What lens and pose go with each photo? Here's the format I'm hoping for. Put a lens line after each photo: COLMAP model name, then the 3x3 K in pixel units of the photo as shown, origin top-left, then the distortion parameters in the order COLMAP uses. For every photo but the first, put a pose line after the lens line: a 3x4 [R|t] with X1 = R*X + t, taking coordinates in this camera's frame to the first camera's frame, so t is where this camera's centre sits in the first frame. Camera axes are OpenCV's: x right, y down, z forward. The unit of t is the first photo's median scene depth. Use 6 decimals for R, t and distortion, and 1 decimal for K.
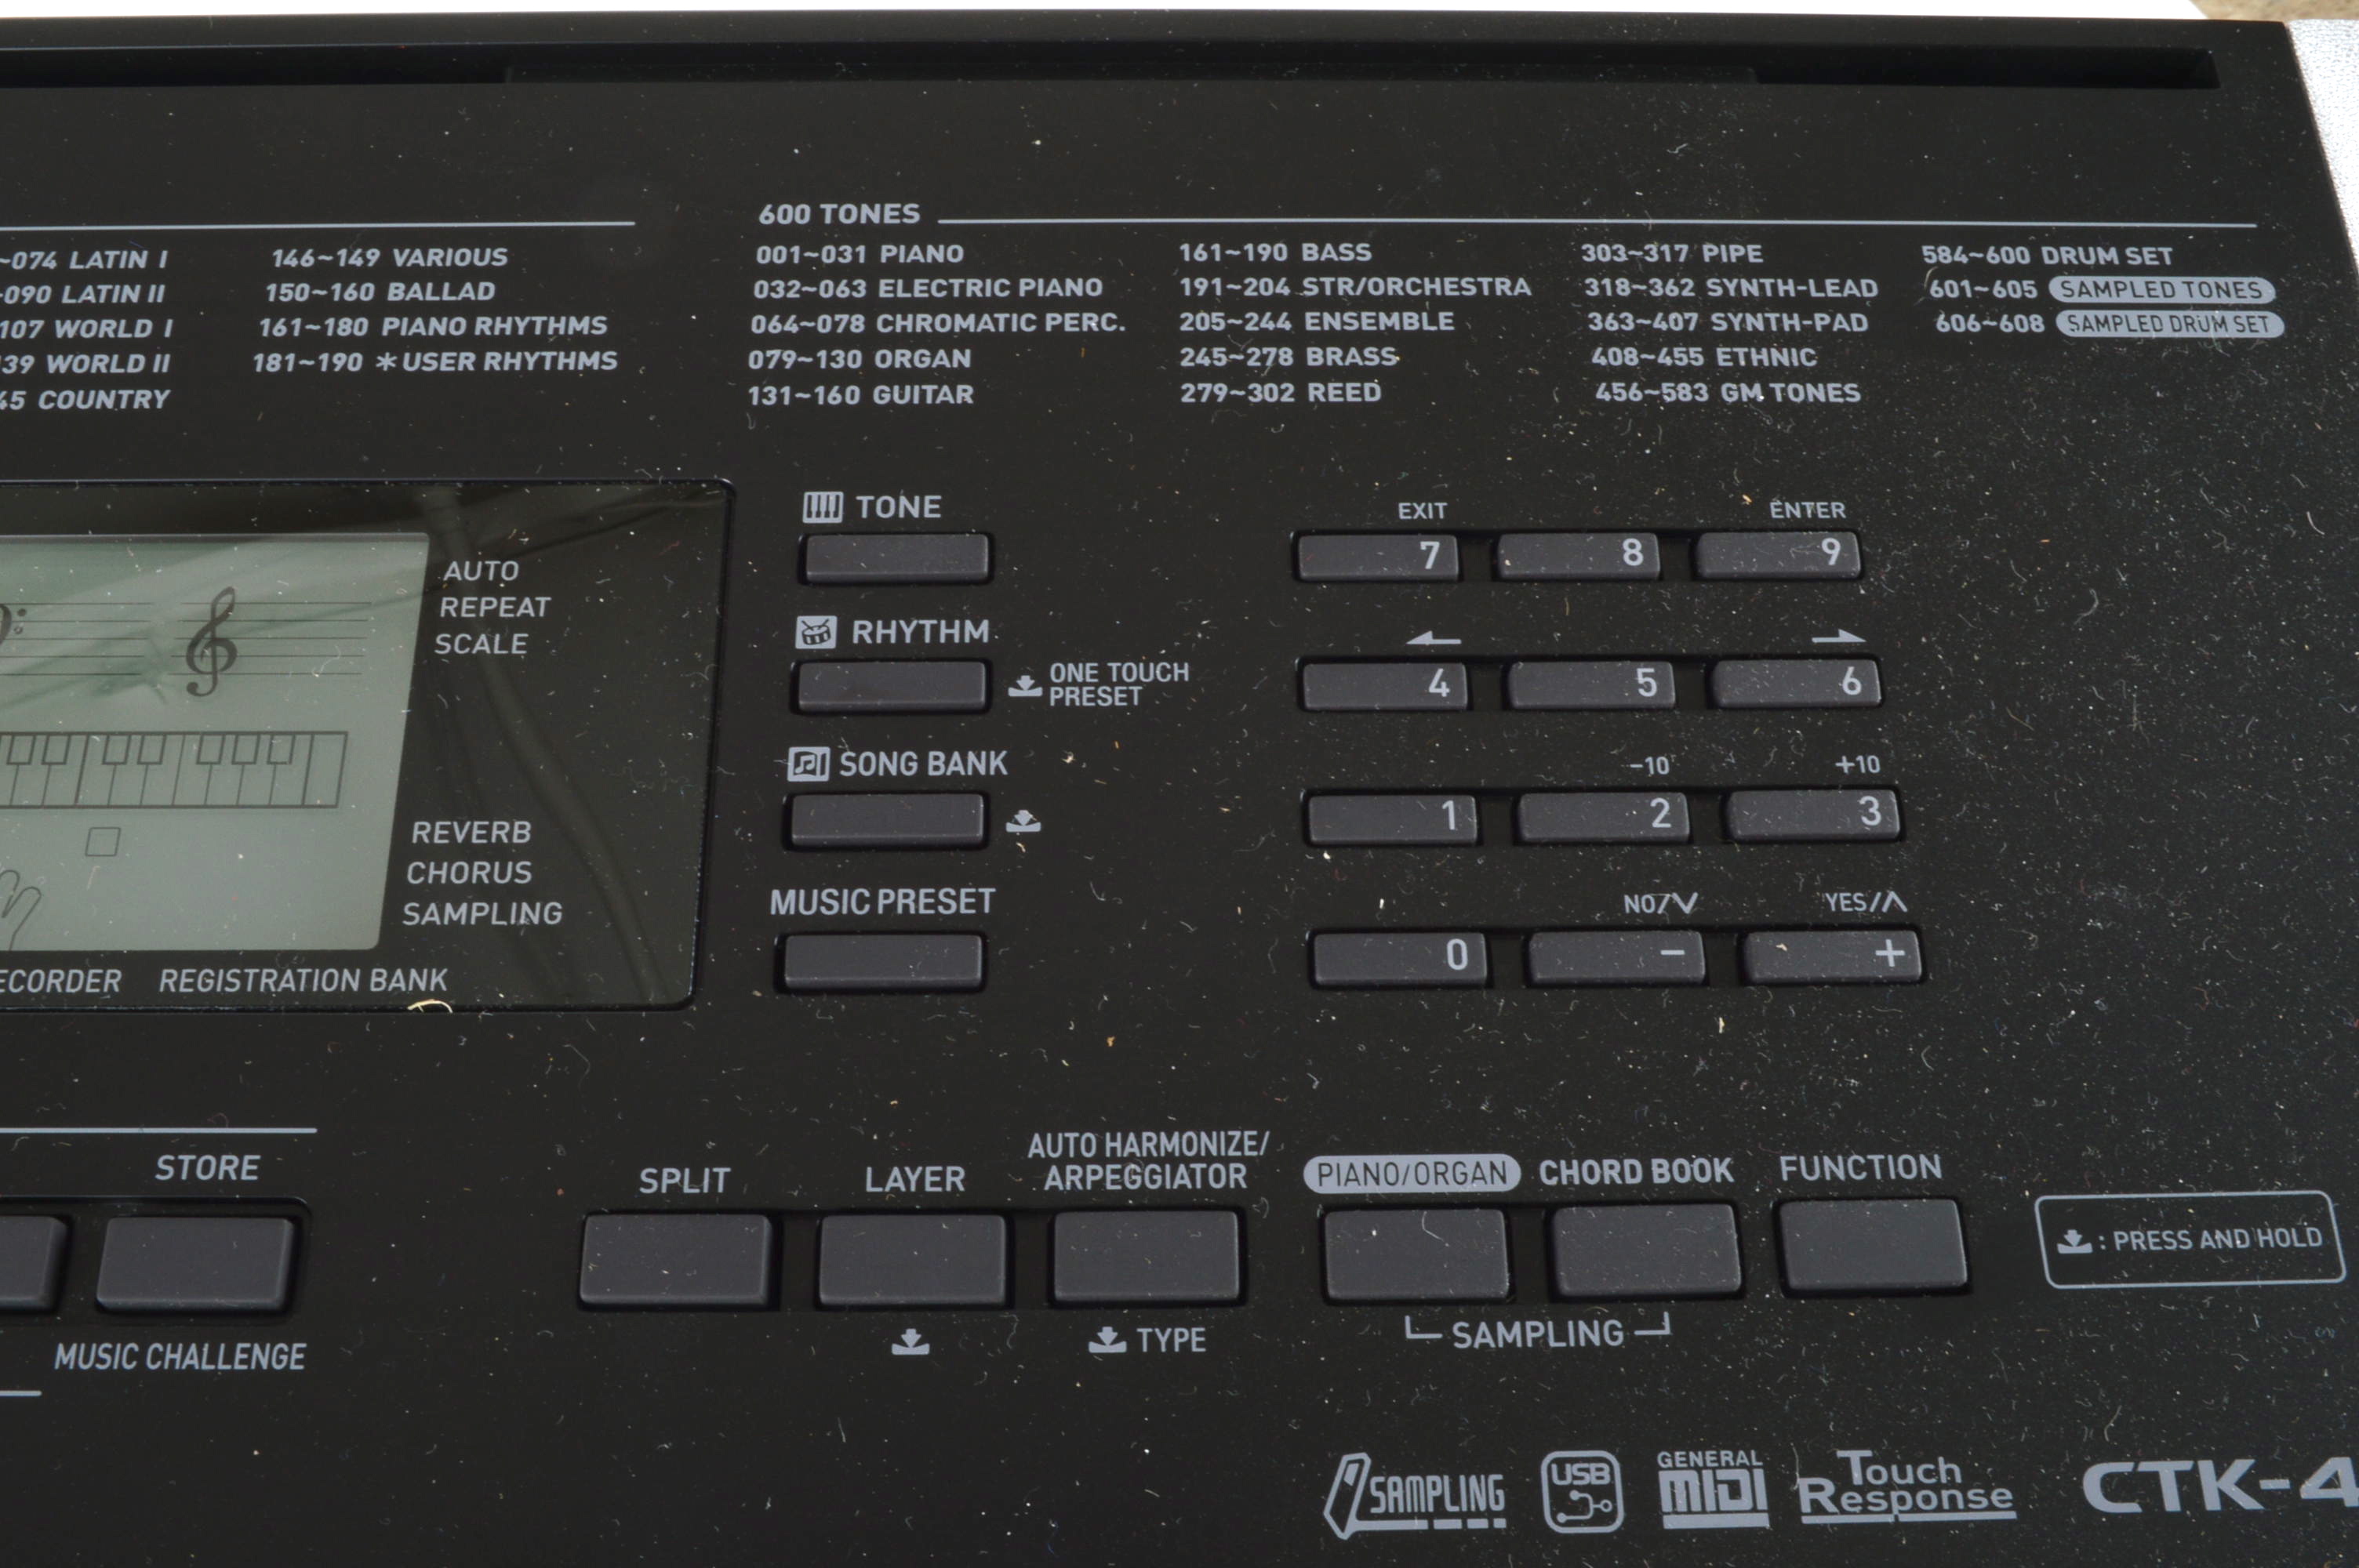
lens RADIAL K [[2553.7, 0, 1166.8], [0, 2553.7, 739.1], [0, 0, 1]] dist [-0.065243, 0.000000]
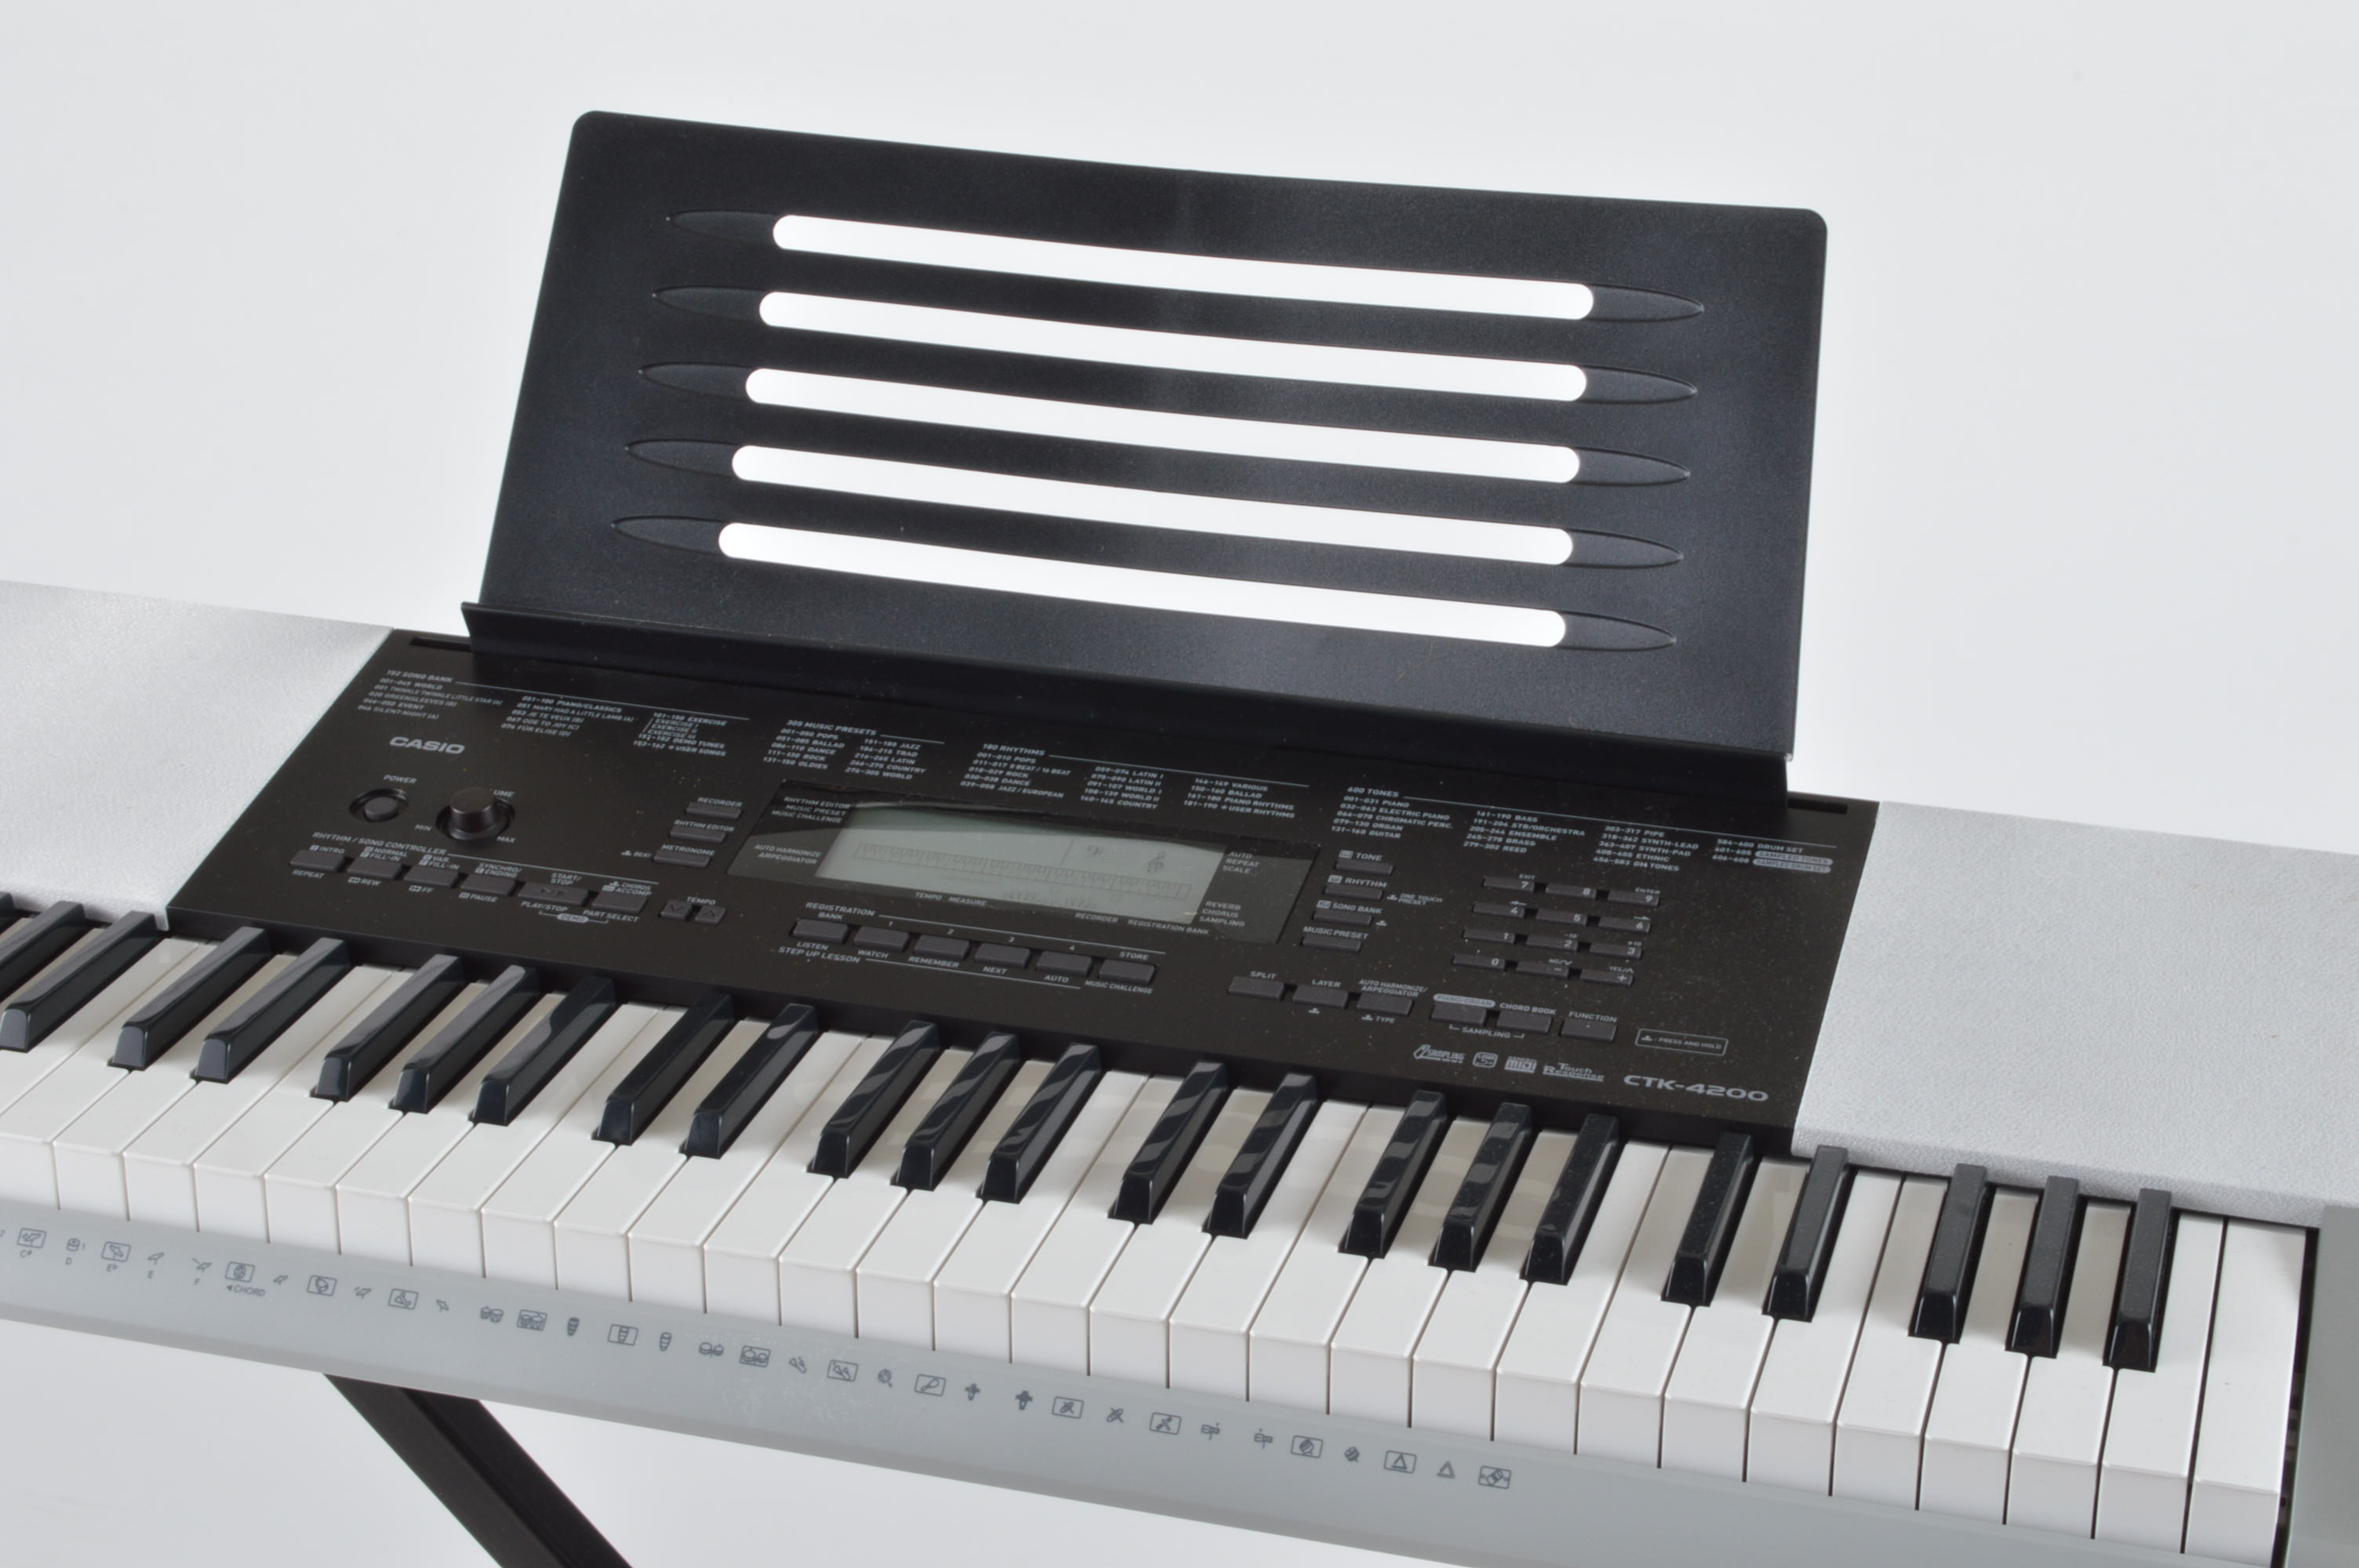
lens RADIAL K [[4291.6, 0, 1200.4], [0, 4291.6, 775.4], [0, 0, 1]] dist [0.001018, 0.000000]
pose [[0.955981, 0.105782, -0.273699, 1.226386], [-0.227273, 0.856925, -0.462629, 2.502698], [0.185601, 0.504469, 0.843246, -3.859716]]
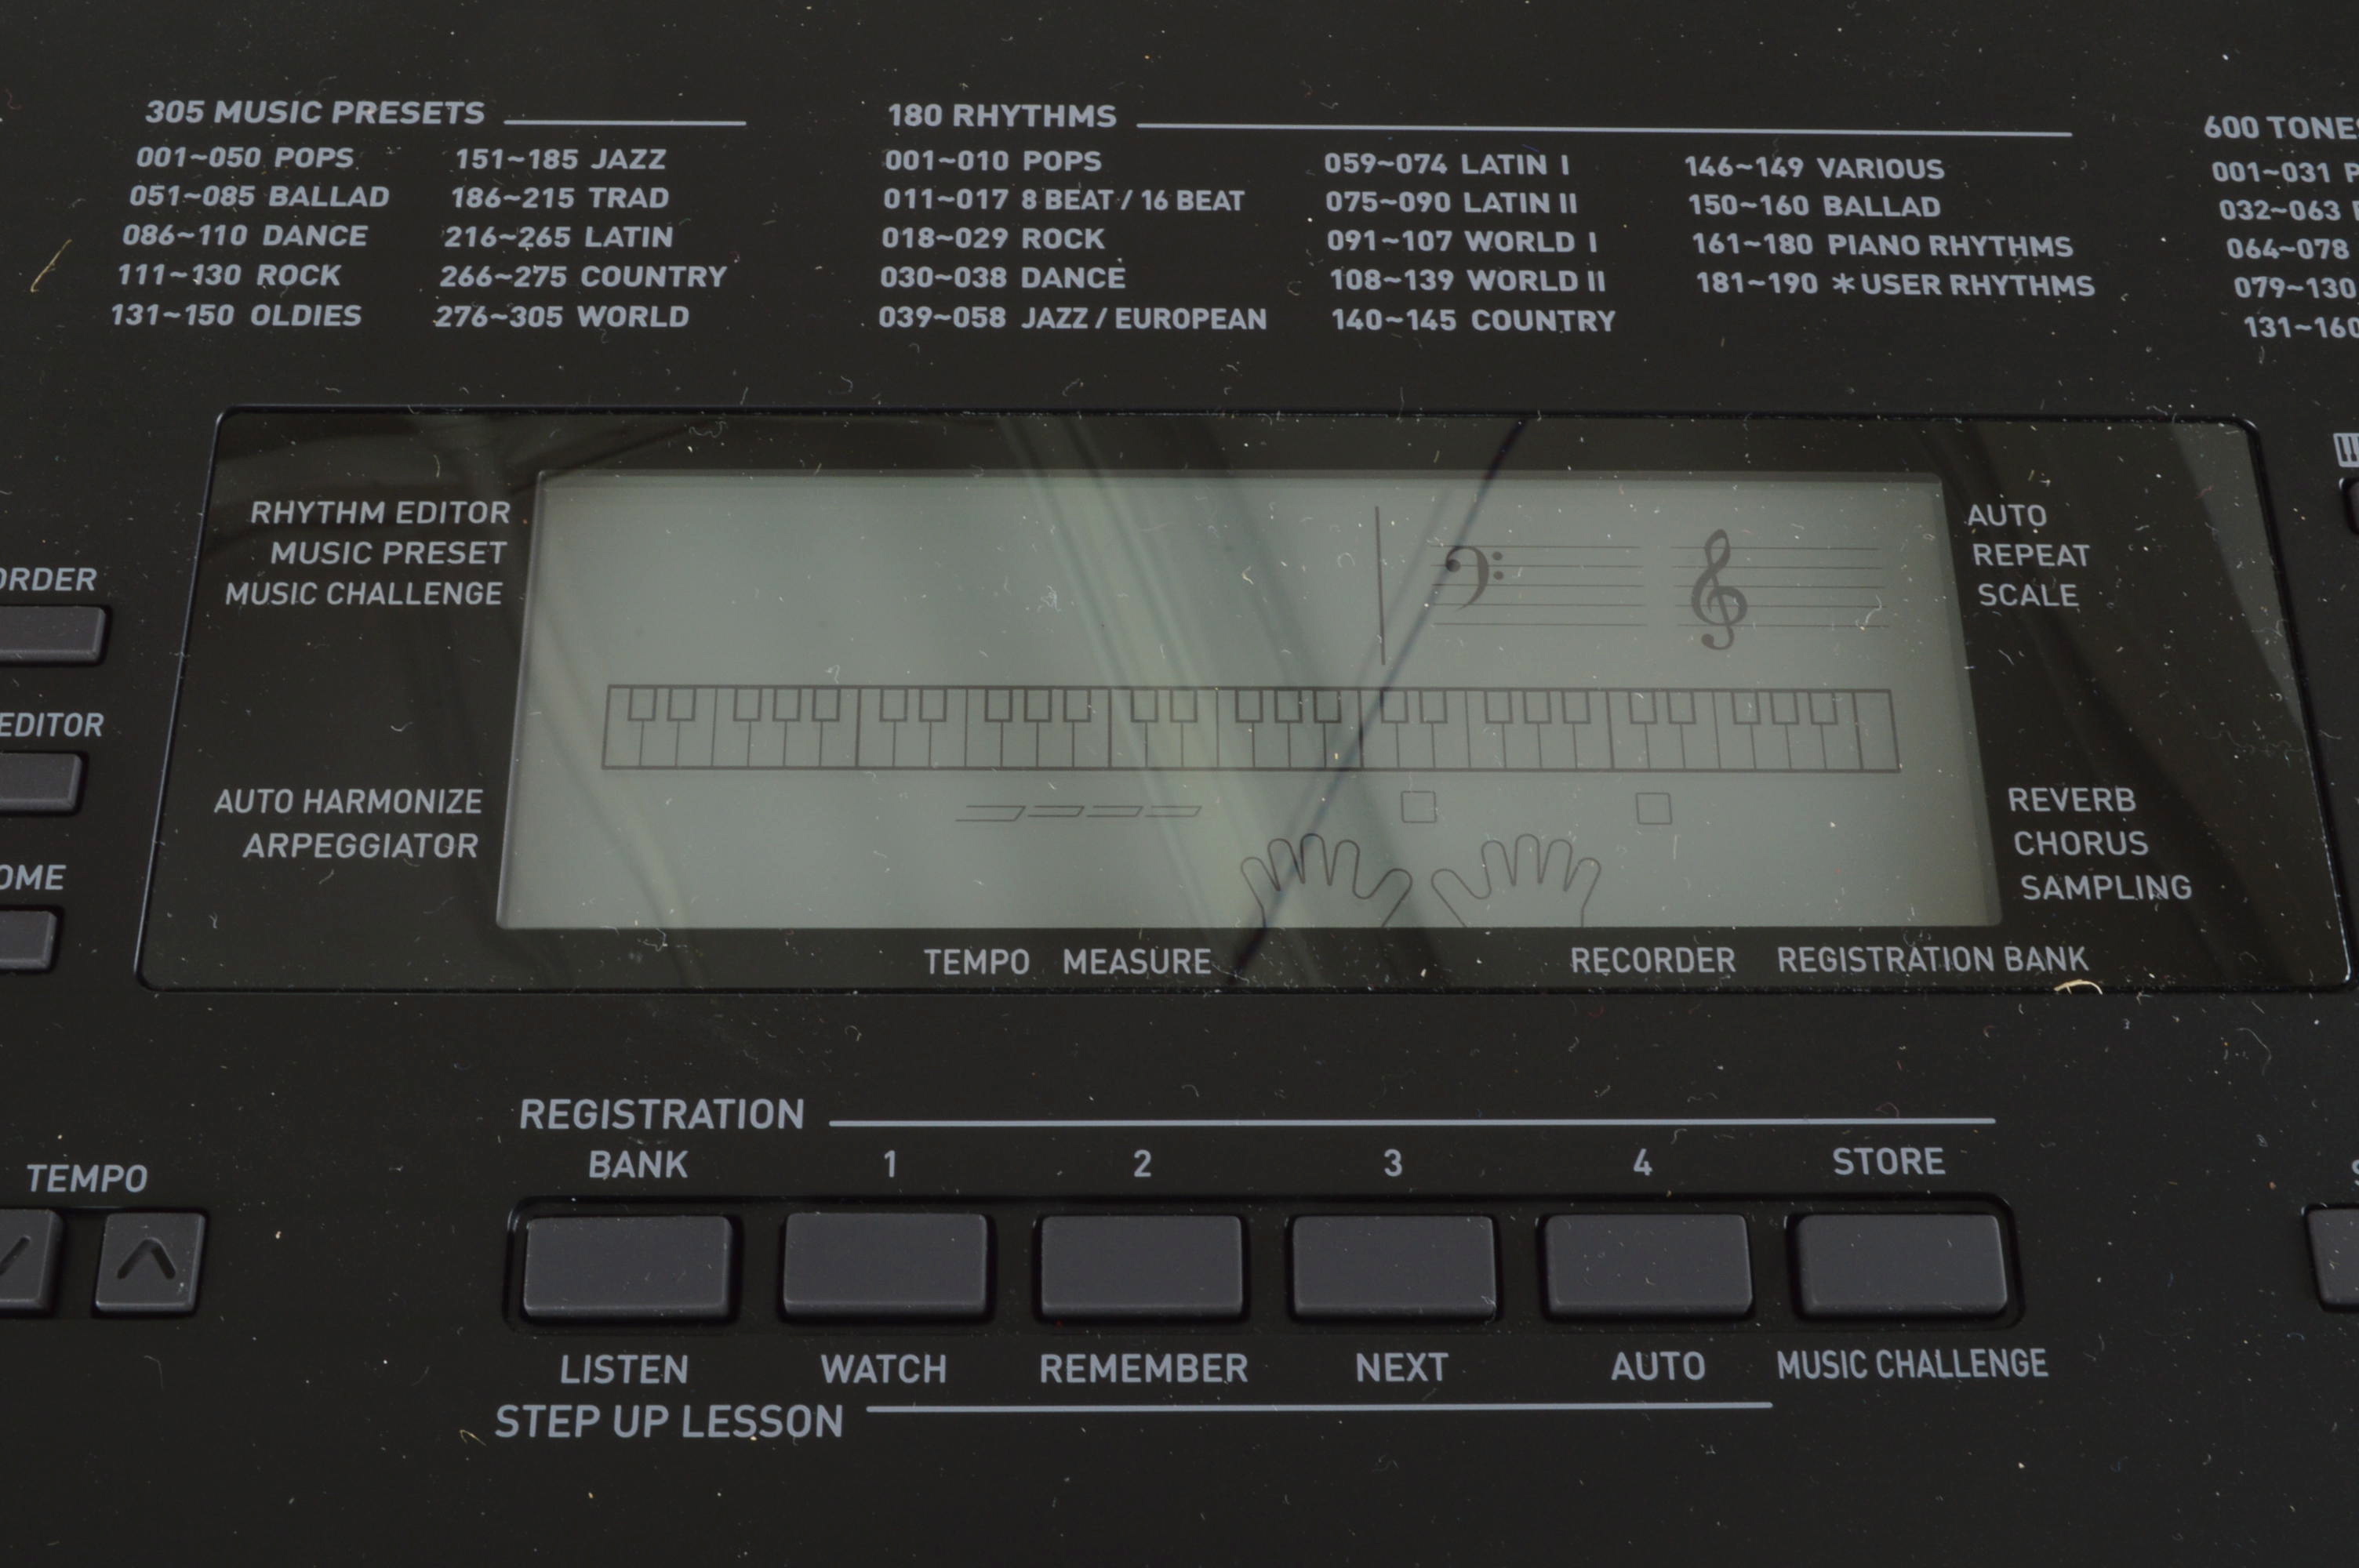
lens RADIAL K [[2999.6, 0, 1166.0], [0, 2999.6, 780.9], [0, 0, 1]] dist [-0.041130, 0.000000]
pose [[0.999980, 0.005848, 0.002449, -0.594602], [-0.005894, 0.999804, 0.018875, 0.011261], [-0.002339, -0.018889, 0.999819, -0.079510]]
